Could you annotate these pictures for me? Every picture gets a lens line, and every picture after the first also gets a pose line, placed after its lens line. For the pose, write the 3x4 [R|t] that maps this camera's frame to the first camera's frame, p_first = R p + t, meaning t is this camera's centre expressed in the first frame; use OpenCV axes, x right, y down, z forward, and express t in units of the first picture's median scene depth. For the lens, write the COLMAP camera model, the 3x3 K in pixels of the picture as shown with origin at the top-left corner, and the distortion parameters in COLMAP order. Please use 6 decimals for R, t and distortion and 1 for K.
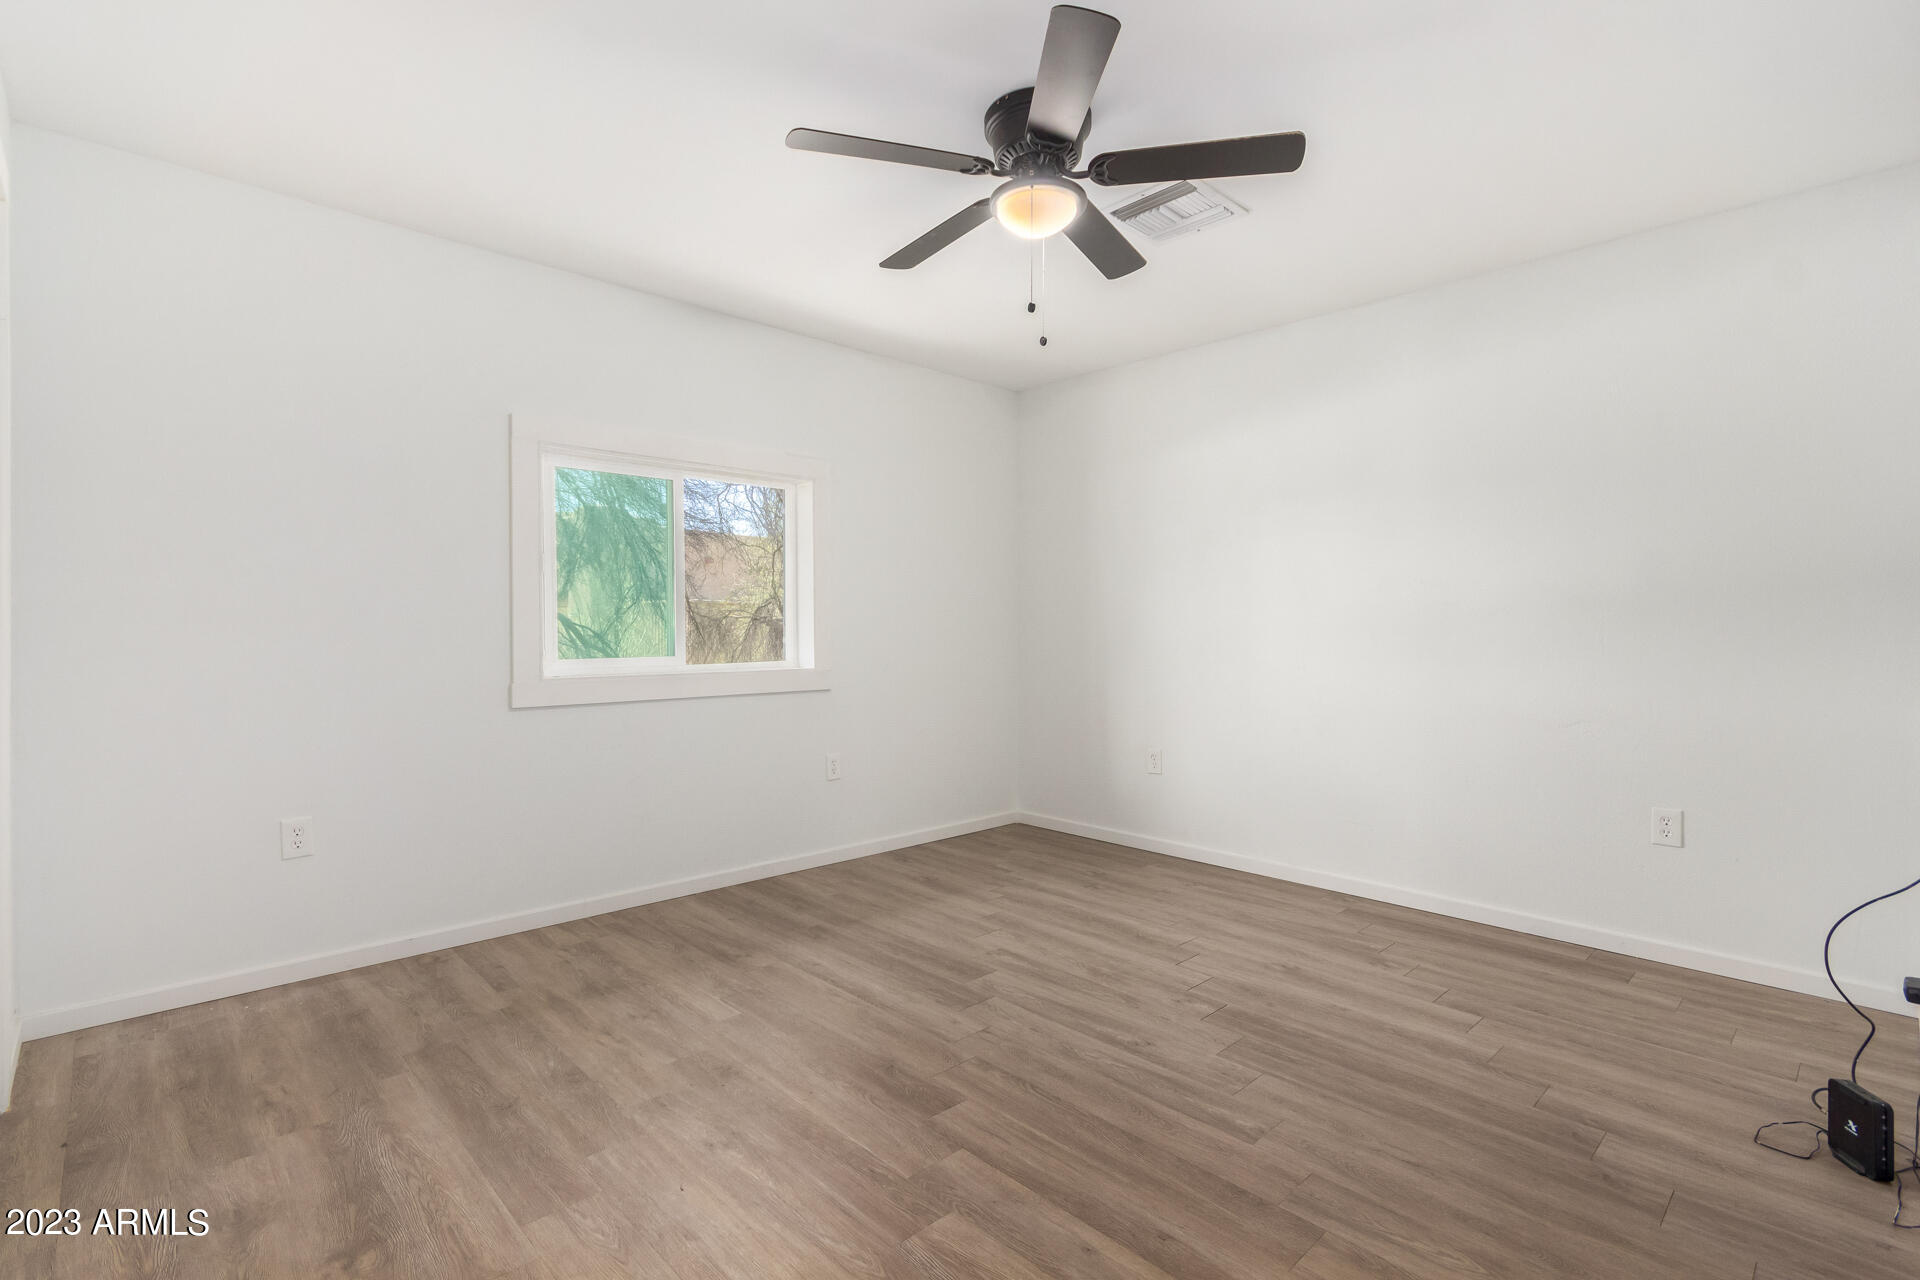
lens RADIAL K [[889.8, 0, 966.0], [0, 889.8, 631.3], [0, 0, 1]] dist [0.001908, 0.000249]
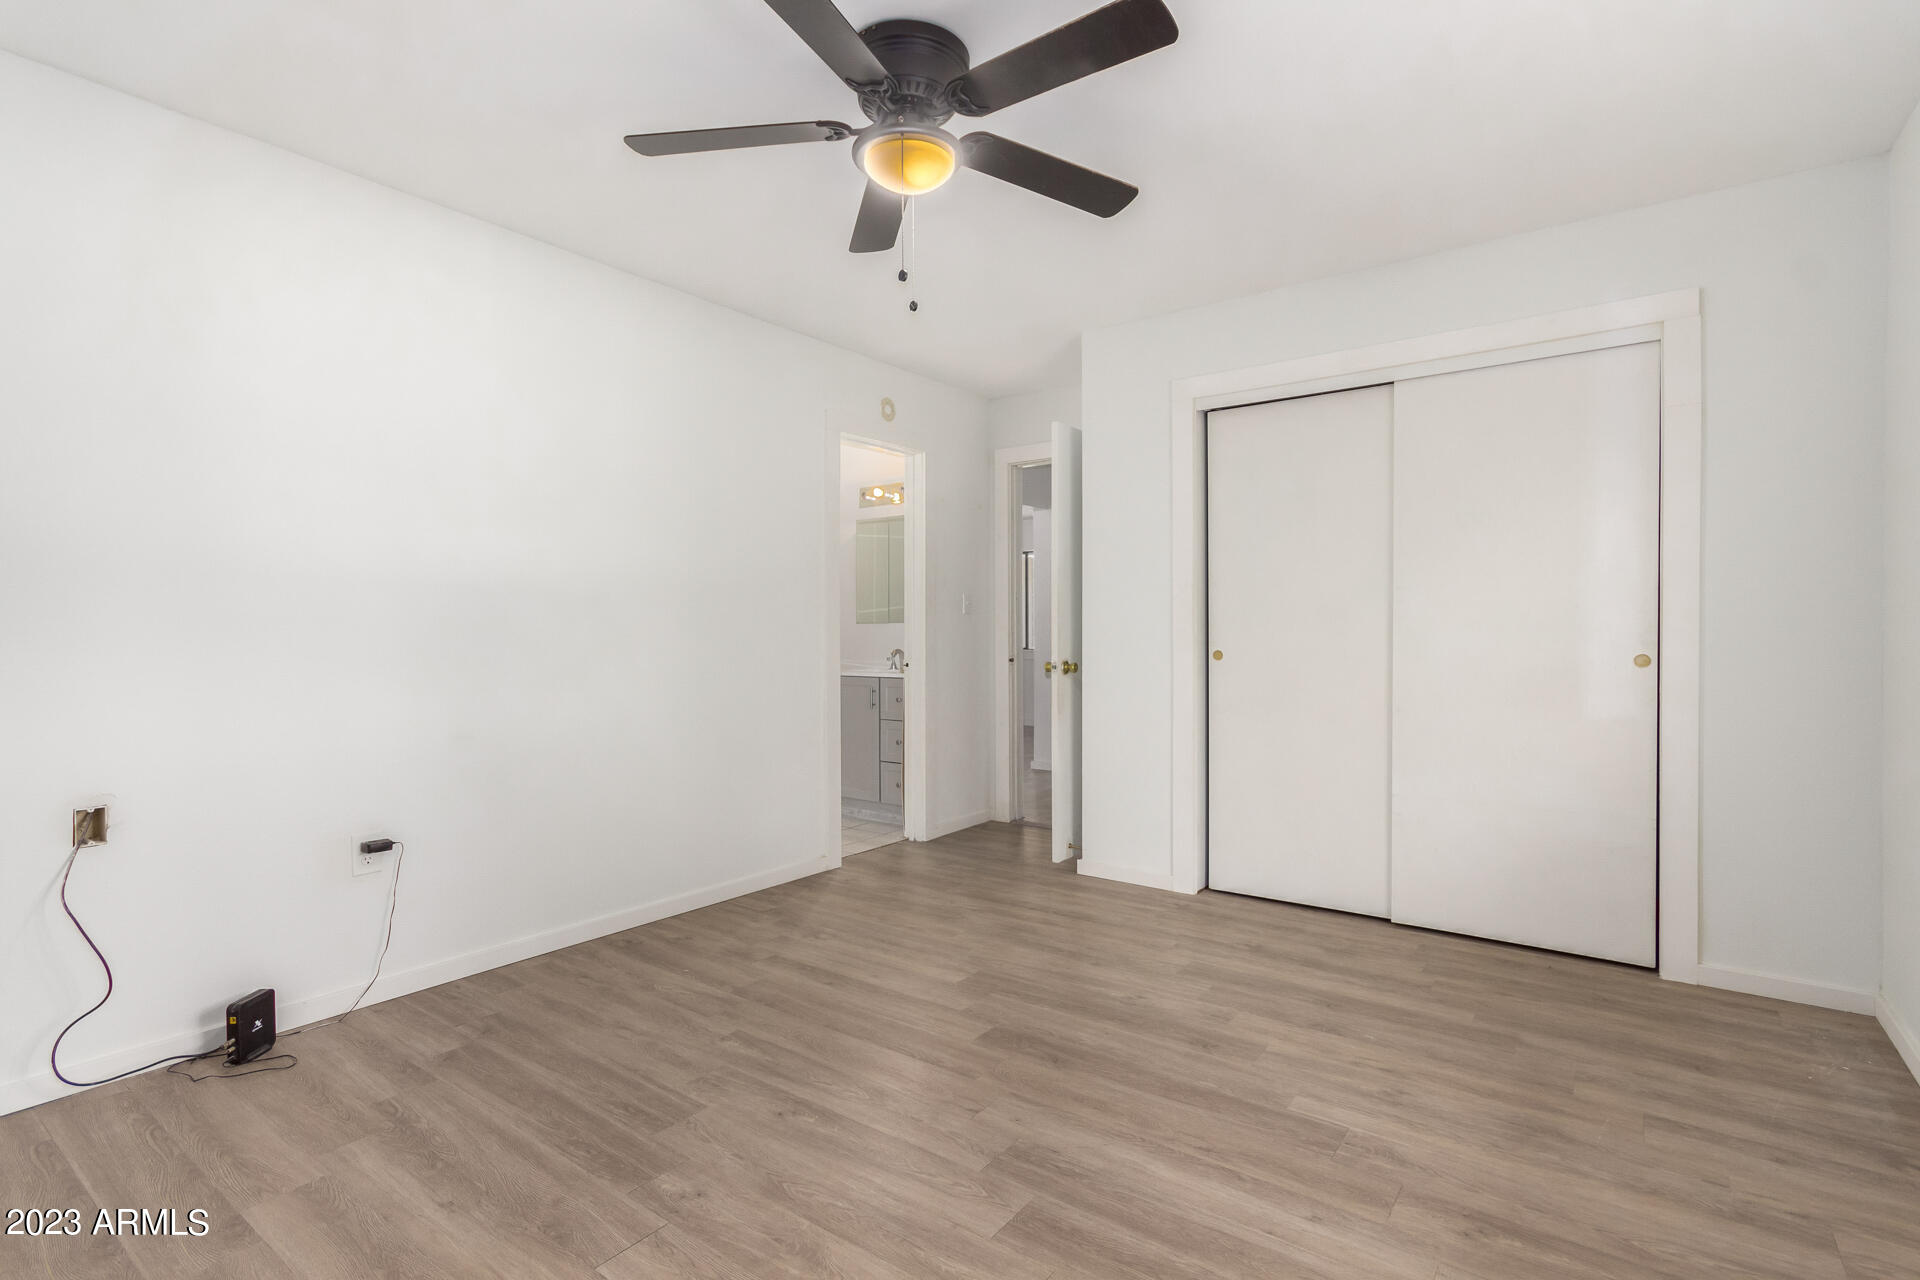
lens RADIAL K [[889.8, 0, 966.0], [0, 889.8, 631.3], [0, 0, 1]] dist [0.001908, 0.000249]
pose [[-0.985059, 0.003167, -0.172187, 0.178306], [0.003408, 0.999994, -0.001100, 0.006258], [0.172182, -0.001670, -0.985064, 1.892983]]
